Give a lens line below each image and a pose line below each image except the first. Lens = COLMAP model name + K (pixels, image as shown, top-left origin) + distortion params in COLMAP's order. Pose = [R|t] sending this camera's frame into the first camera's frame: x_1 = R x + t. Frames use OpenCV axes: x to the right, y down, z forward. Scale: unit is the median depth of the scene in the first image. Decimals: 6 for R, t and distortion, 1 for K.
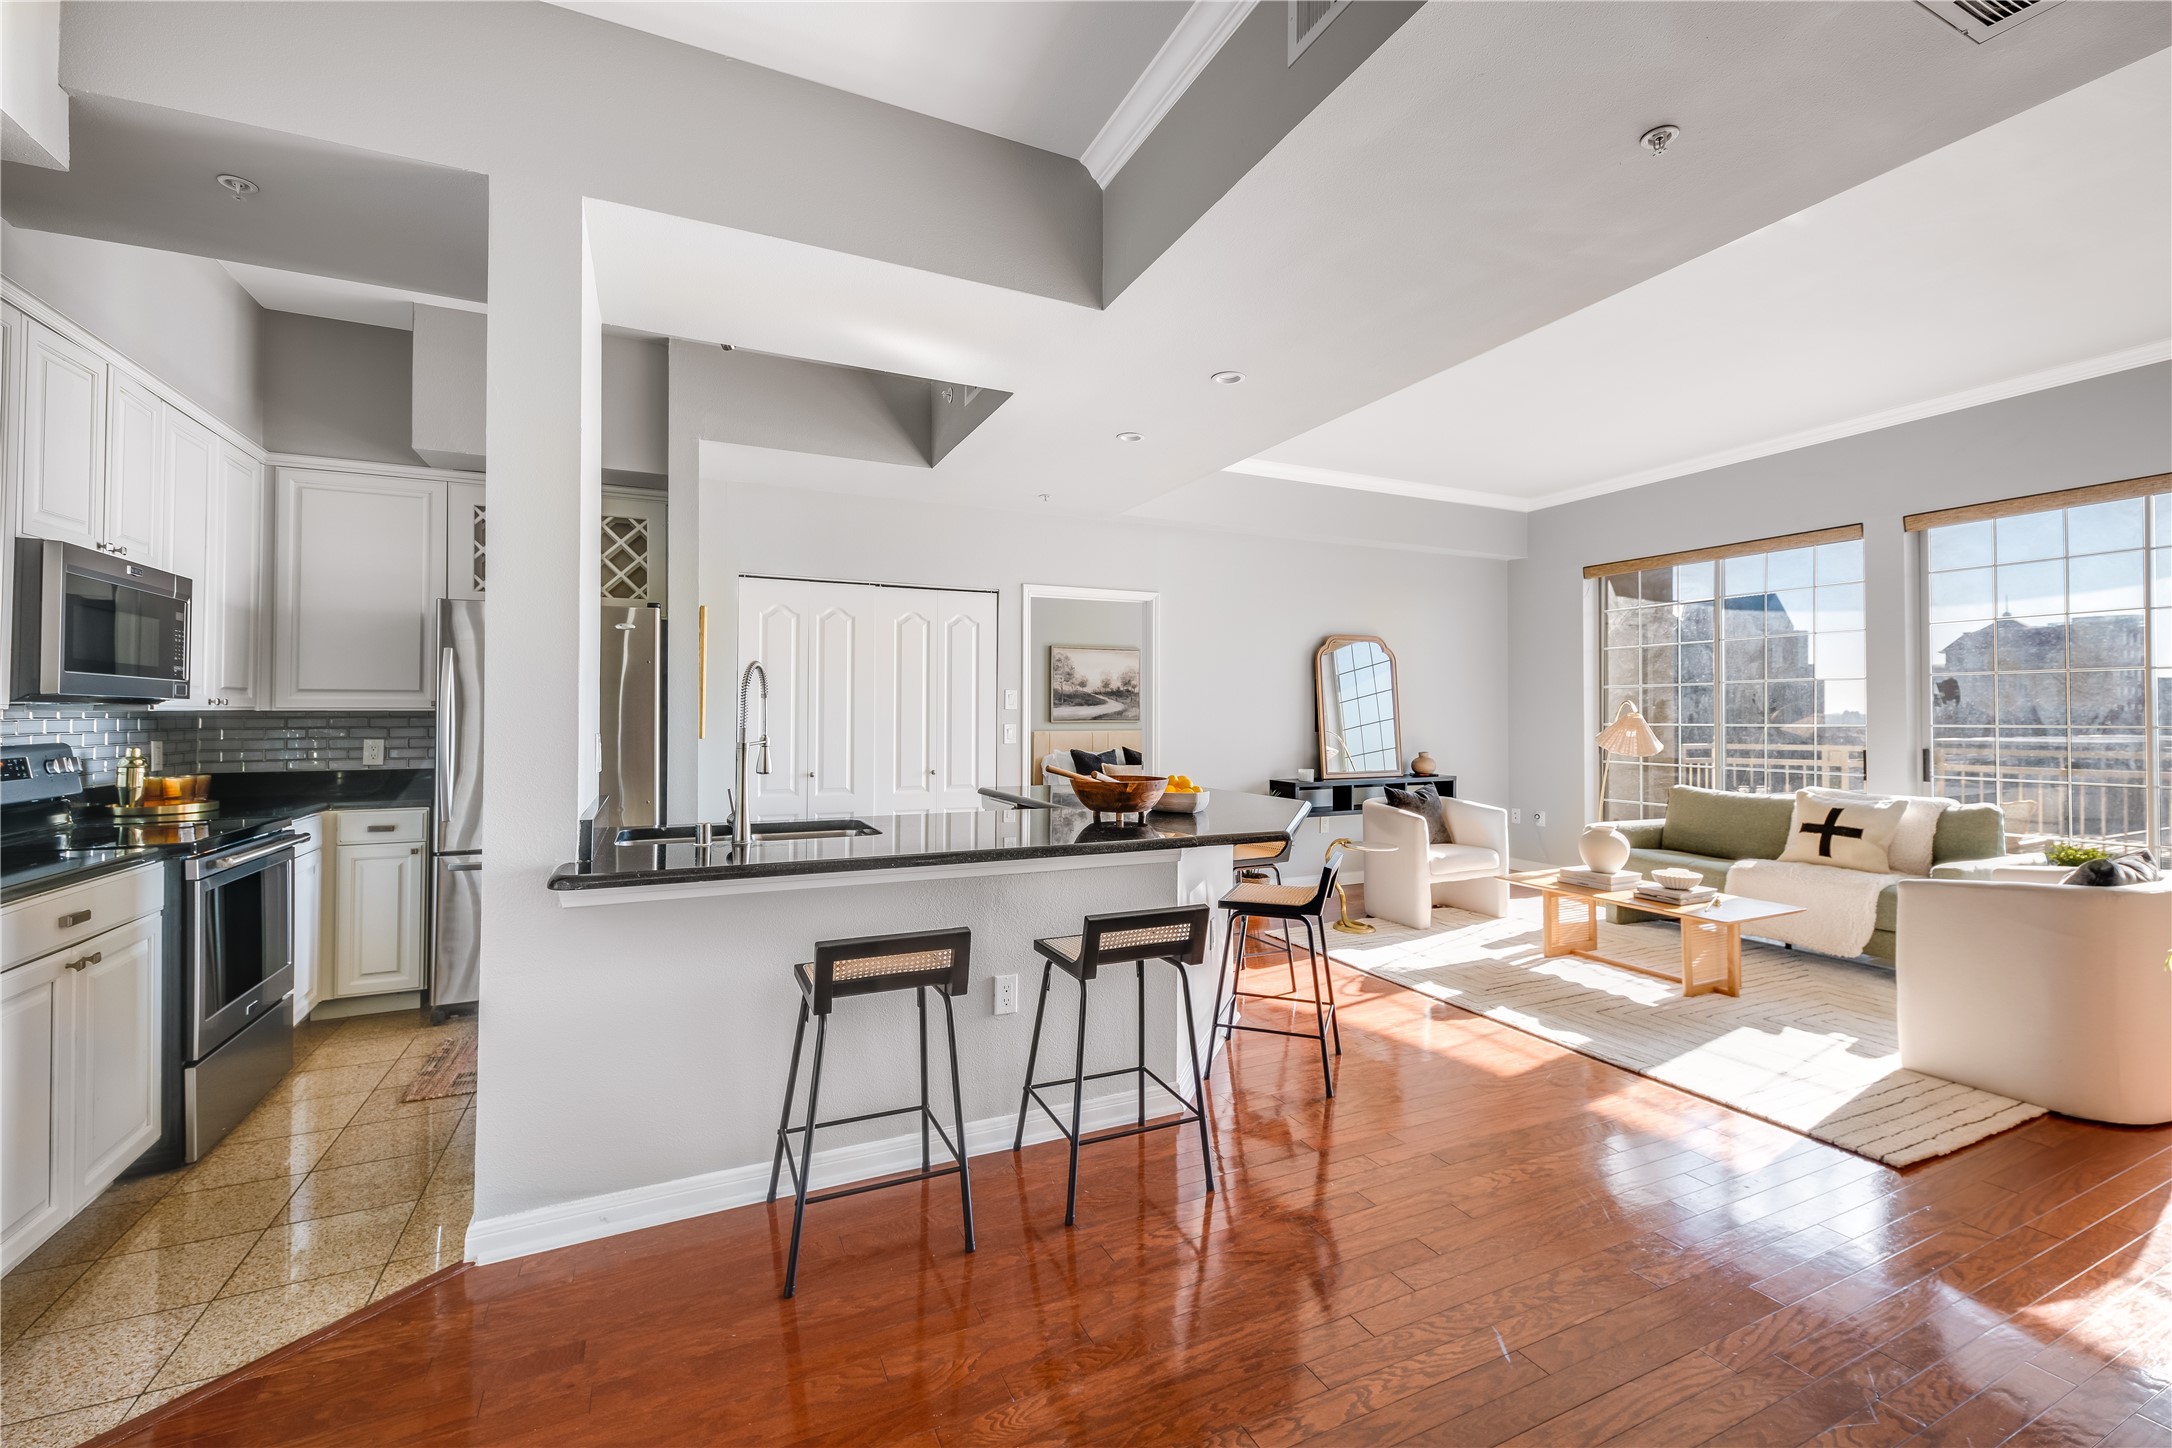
lens RADIAL K [[895.6, 0, 1096.4], [0, 895.6, 702.5], [0, 0, 1]] dist [0.014893, -0.003761]
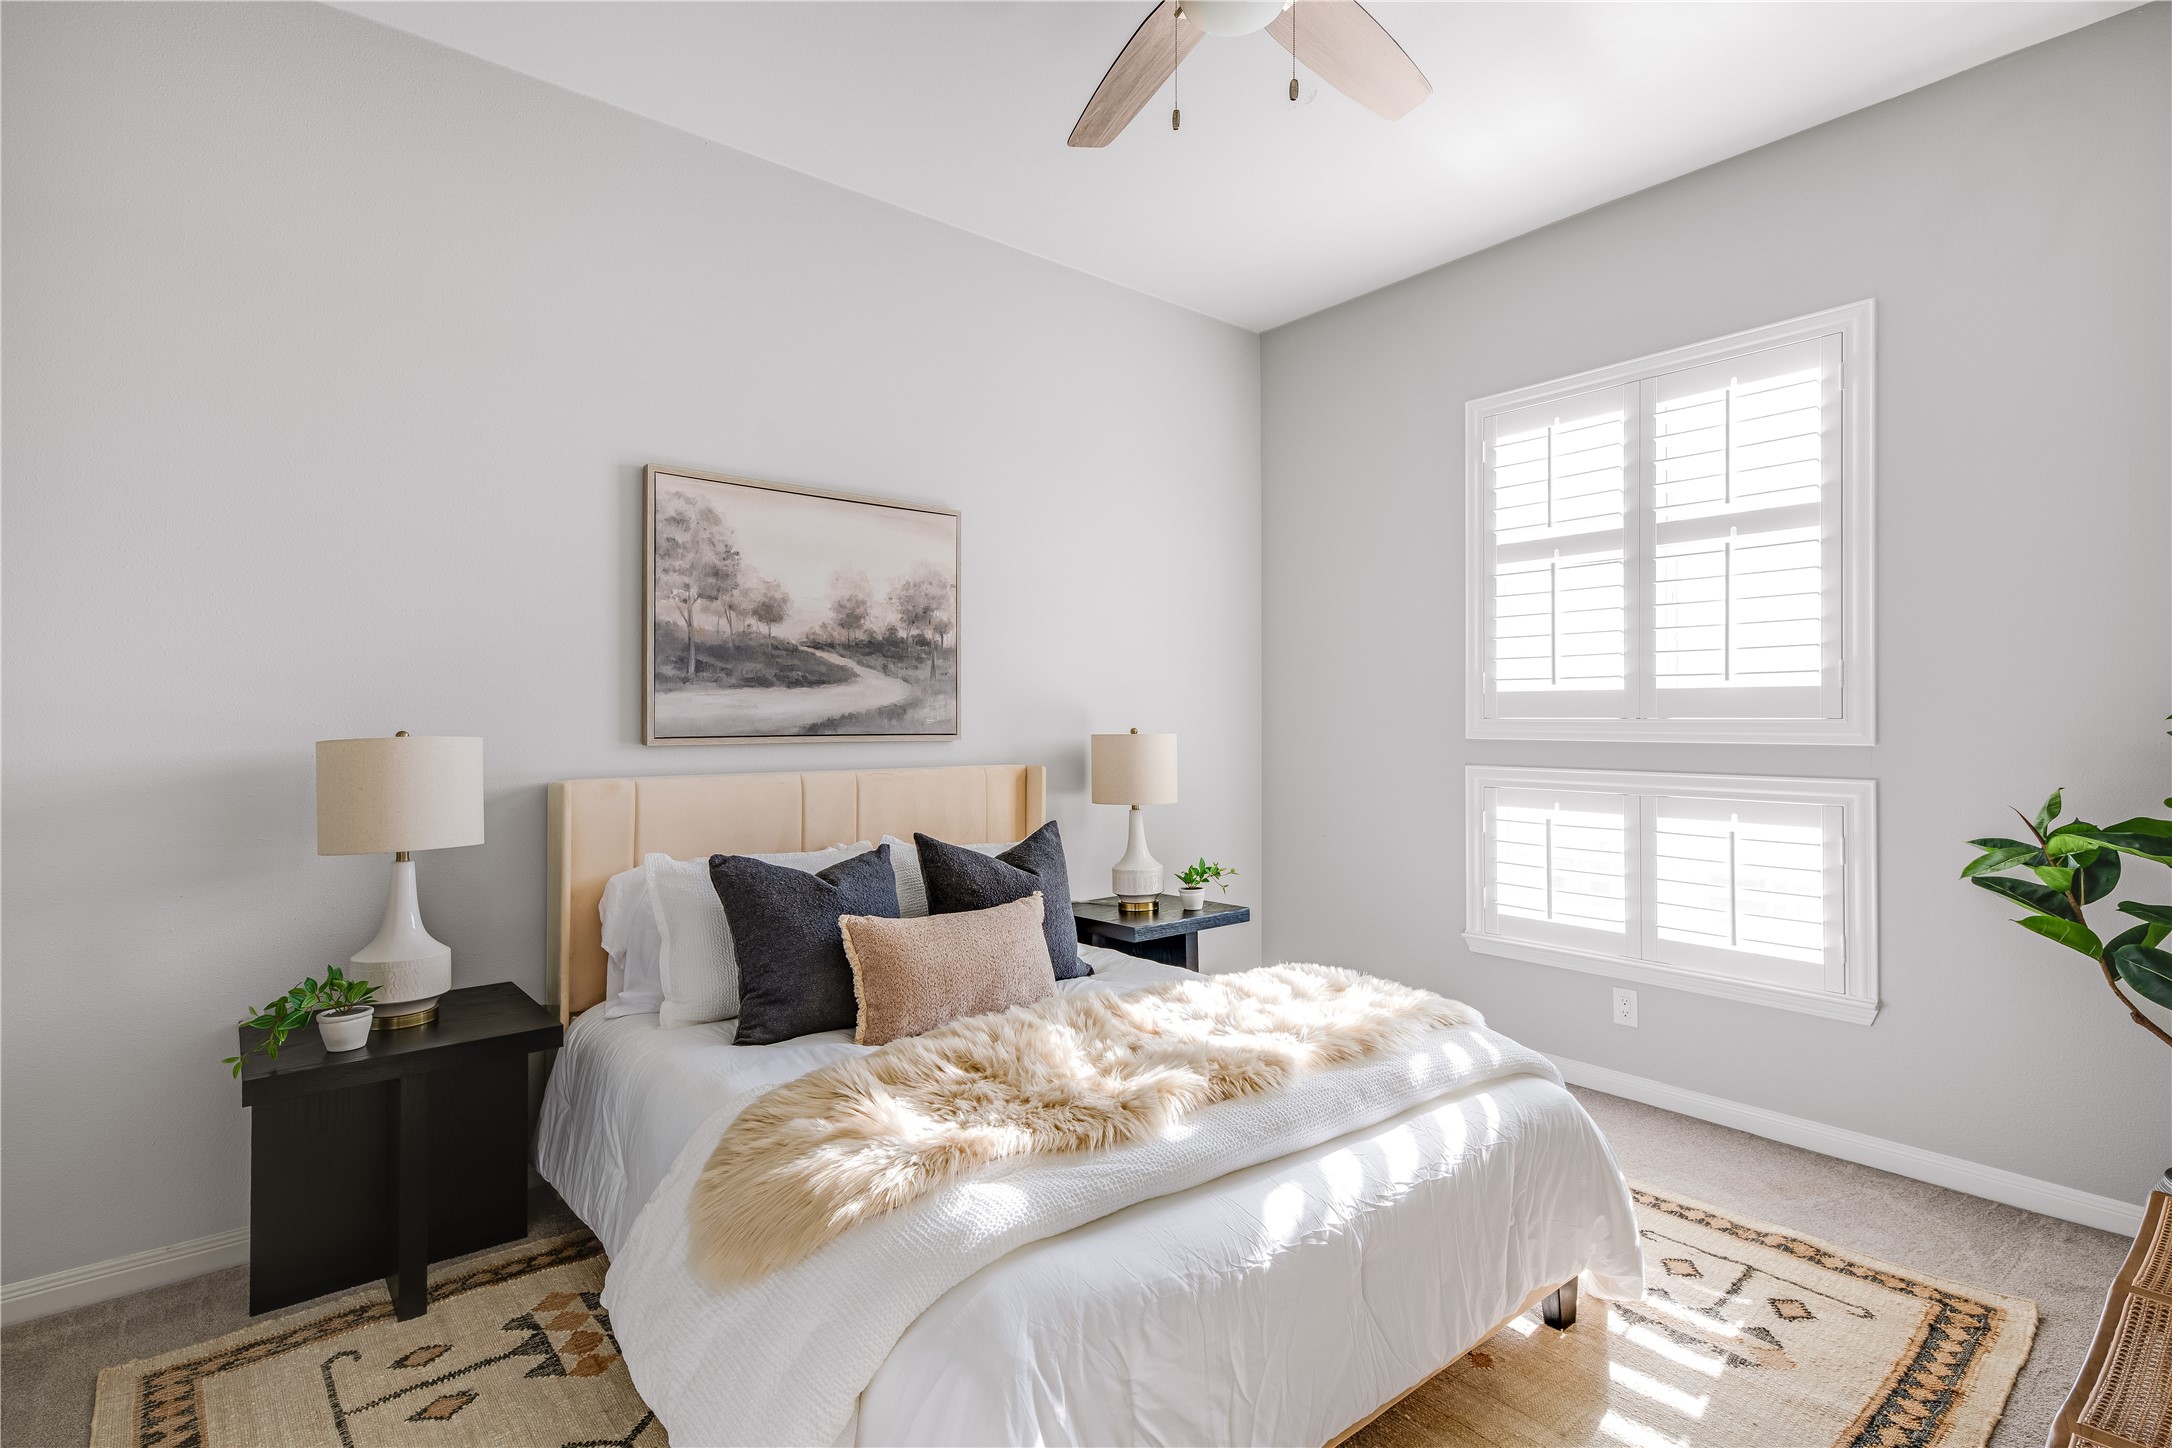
lens RADIAL K [[1060.2, 0, 1082.2], [0, 1060.2, 706.8], [0, 0, 1]] dist [0.000262, 0.000286]
pose [[0.968880, 0.004728, 0.247485, -0.004846], [-0.004824, 0.999988, -0.000218, 0.026536], [-0.247483, -0.000982, 0.968892, 1.752079]]
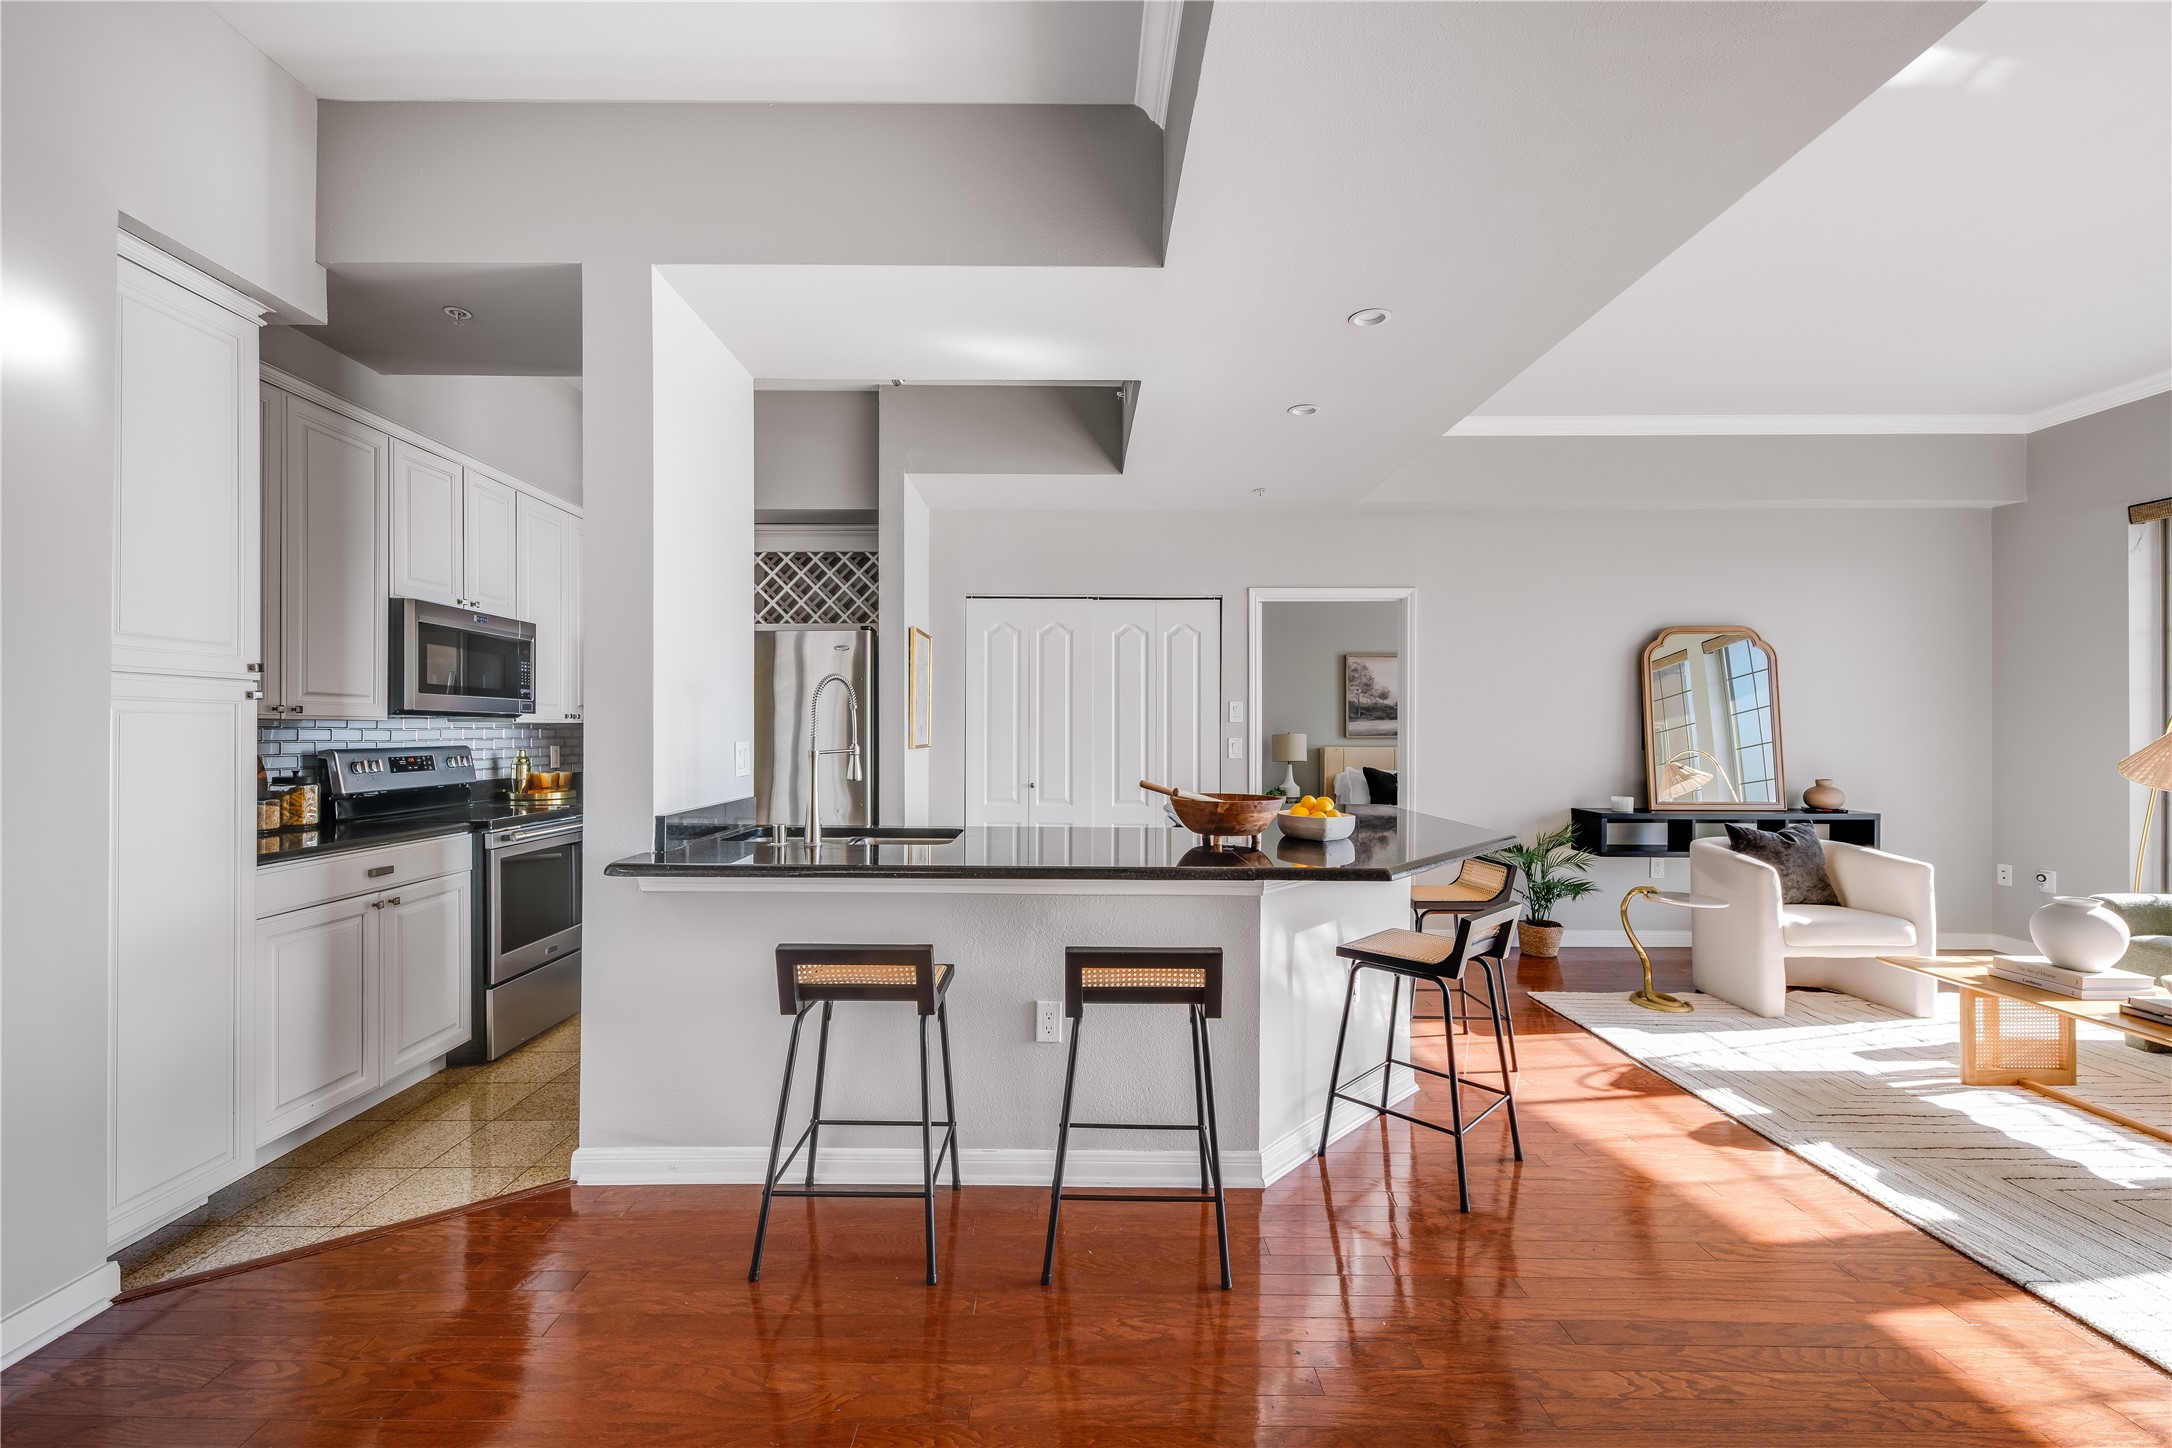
lens RADIAL K [[895.6, 0, 1066.1], [0, 895.6, 728.6], [0, 0, 1]] dist [0.014893, -0.003761]
pose [[0.903675, 0.000996, -0.428218, 0.226248], [0.003712, 0.999942, 0.010159, 0.006280], [0.428204, -0.010769, 0.903618, 0.115842]]
